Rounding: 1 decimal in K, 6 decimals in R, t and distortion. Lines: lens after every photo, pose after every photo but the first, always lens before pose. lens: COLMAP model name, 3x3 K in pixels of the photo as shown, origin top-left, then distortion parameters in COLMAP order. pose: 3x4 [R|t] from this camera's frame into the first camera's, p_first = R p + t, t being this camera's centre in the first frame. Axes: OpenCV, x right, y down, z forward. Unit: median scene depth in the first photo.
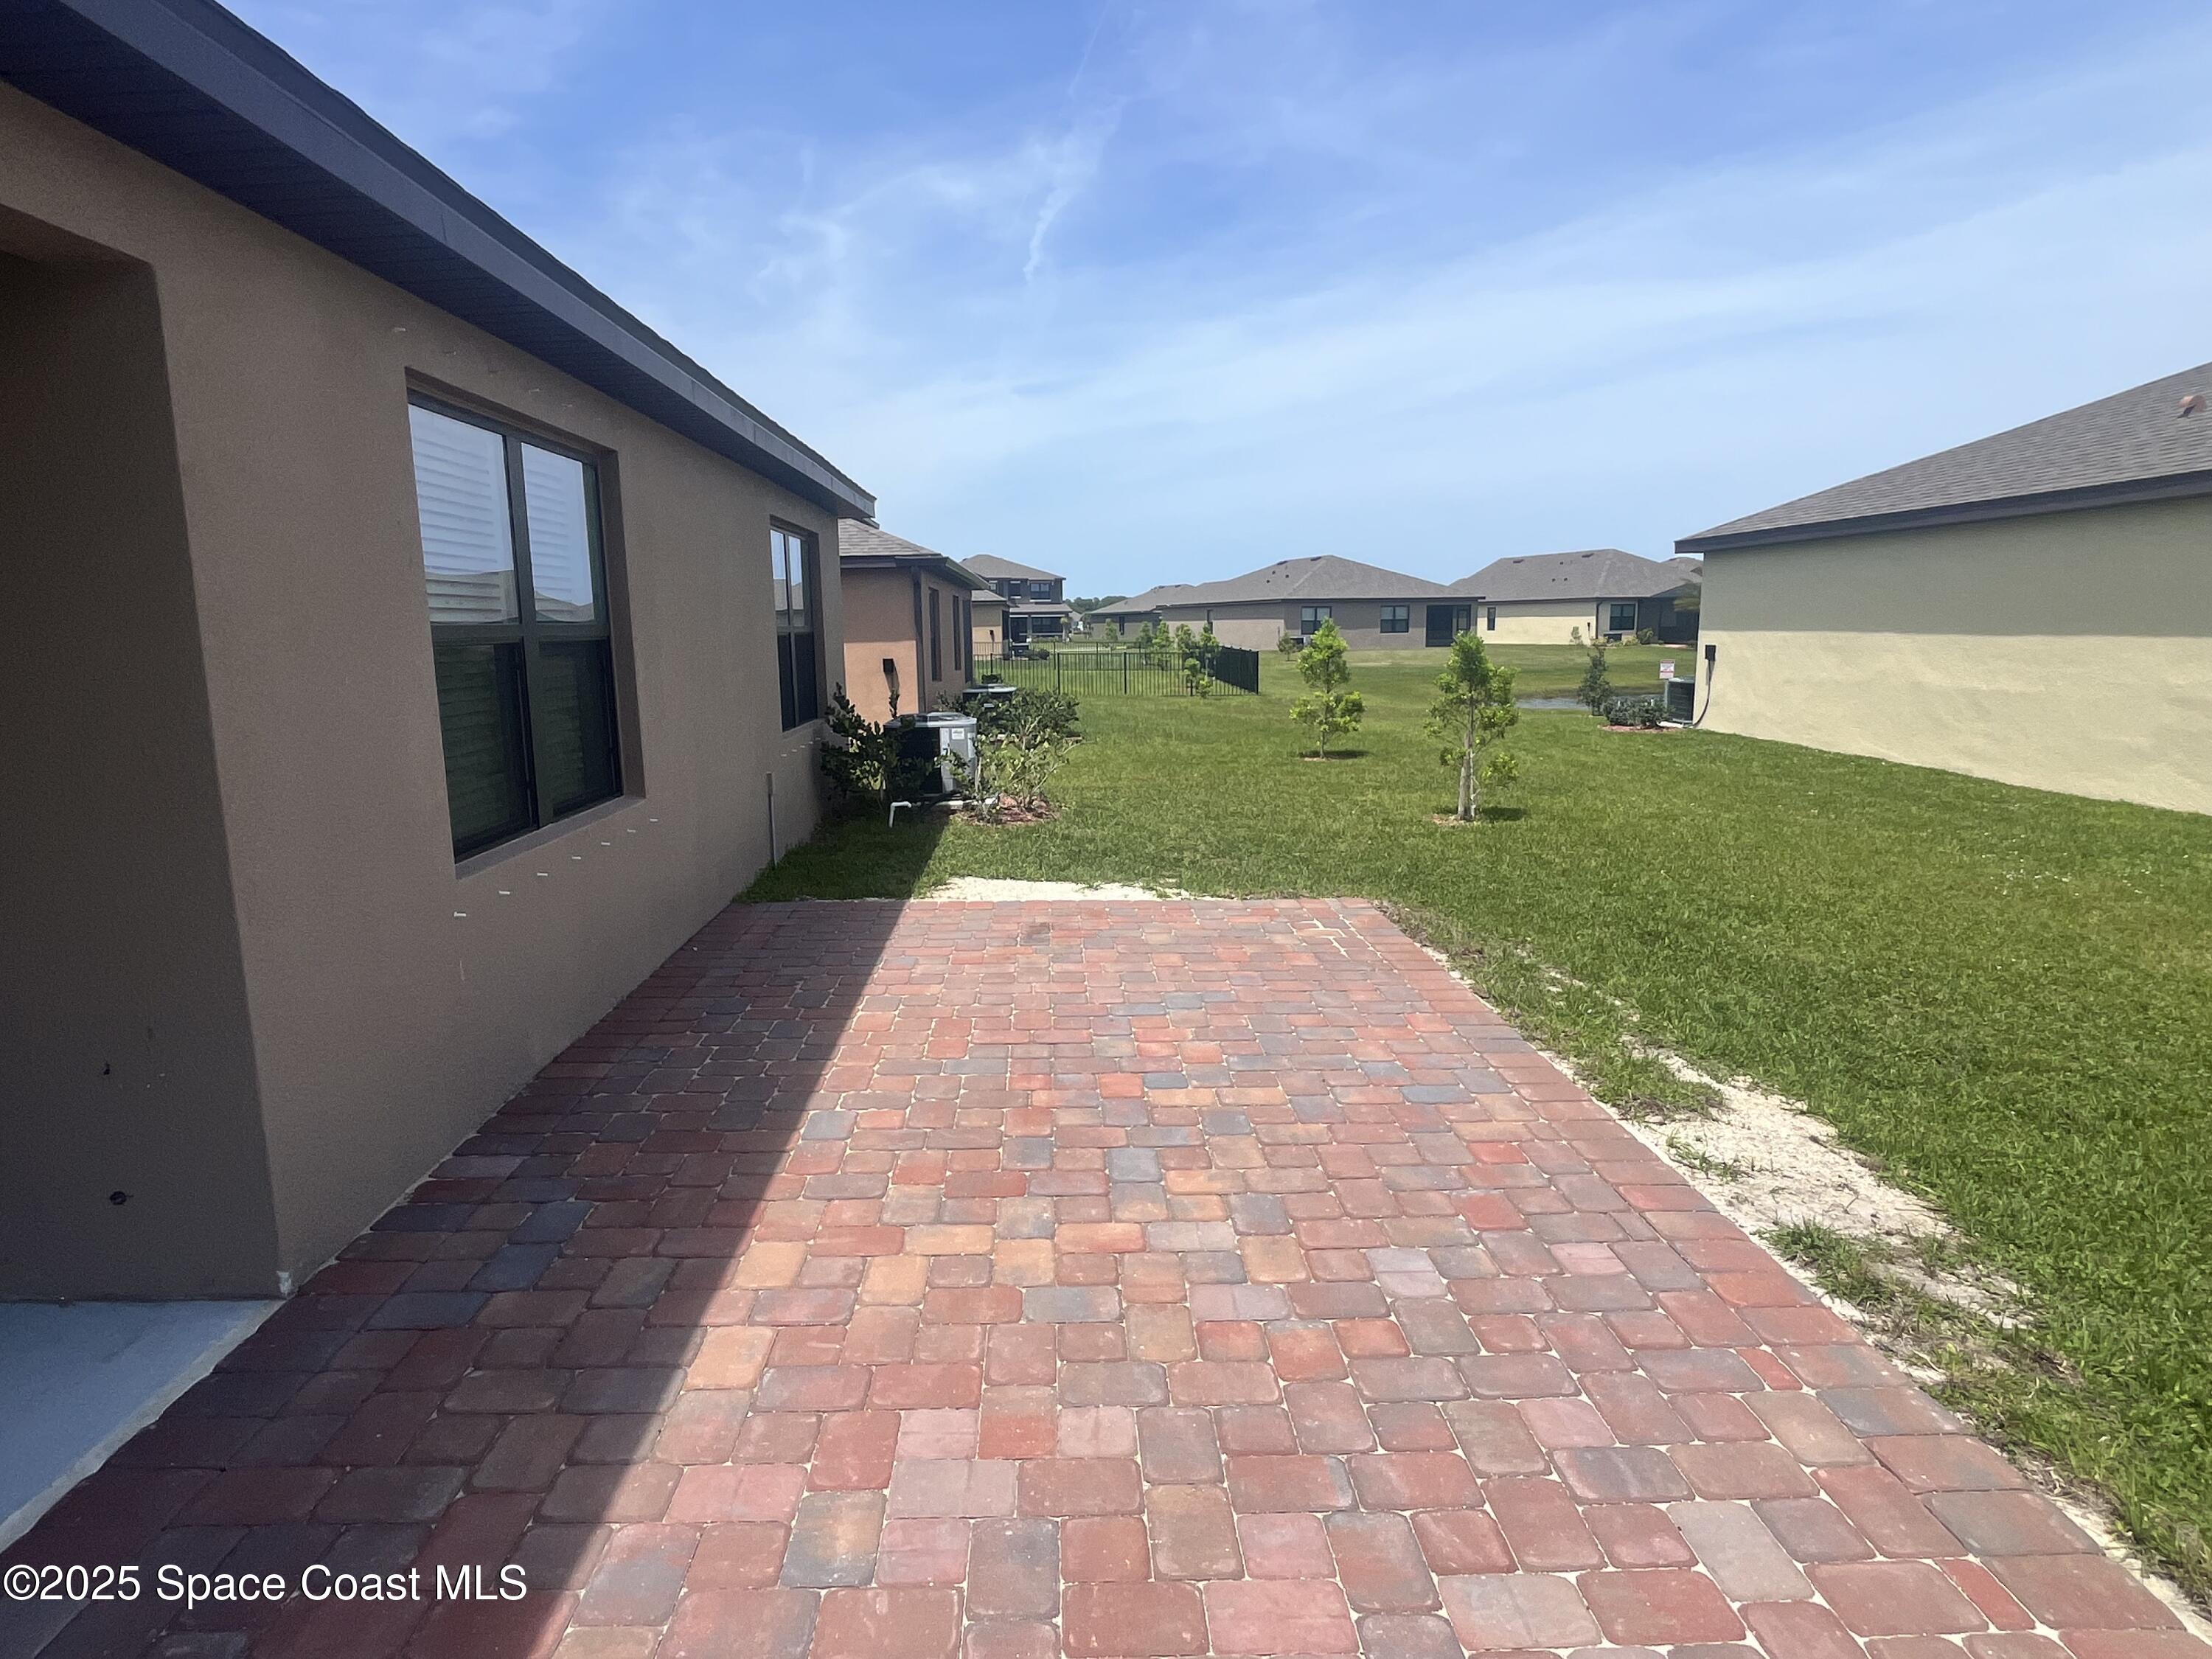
lens RADIAL K [[1240.1, 0, 1102.3], [0, 1240.1, 830.8], [0, 0, 1]] dist [0.003537, 0.002041]
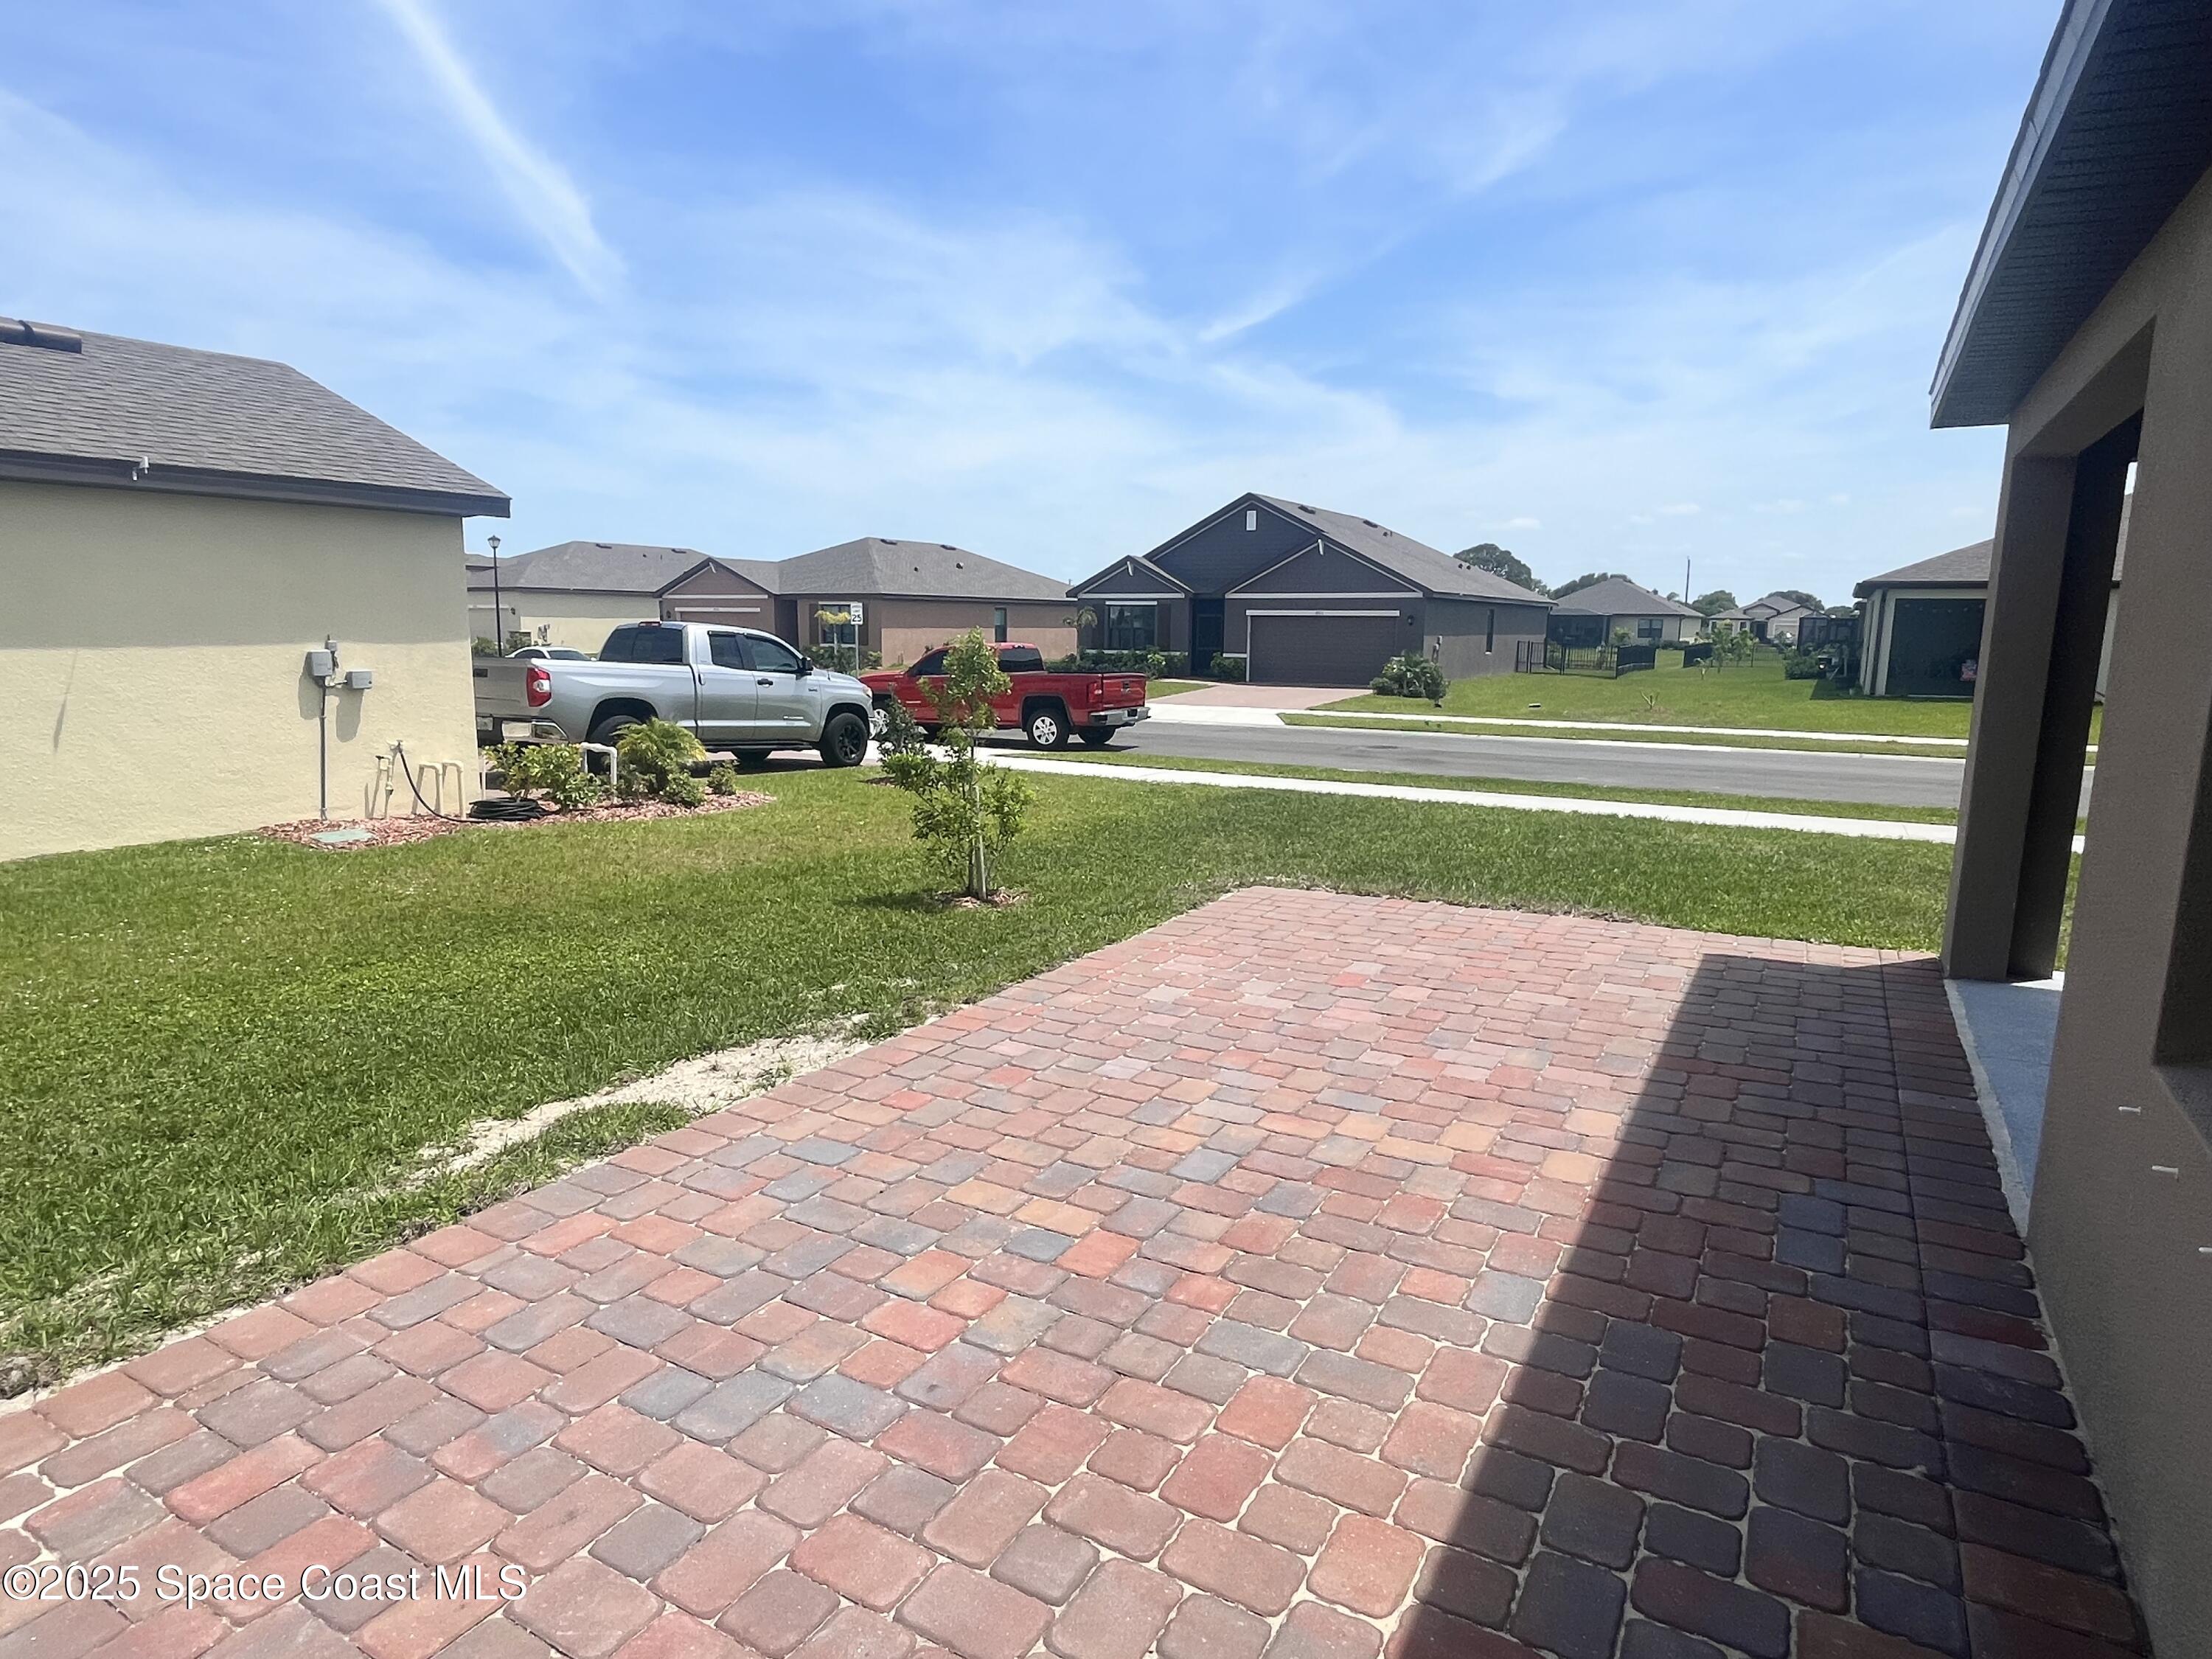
lens RADIAL K [[1240.1, 0, 1109.5], [0, 1240.1, 828.4], [0, 0, 1]] dist [0.003537, 0.002041]
pose [[-0.842663, -0.085246, 0.531651, -0.441227], [0.088368, 0.952104, 0.292725, -0.307452], [-0.531141, 0.293650, -0.794770, 1.841447]]
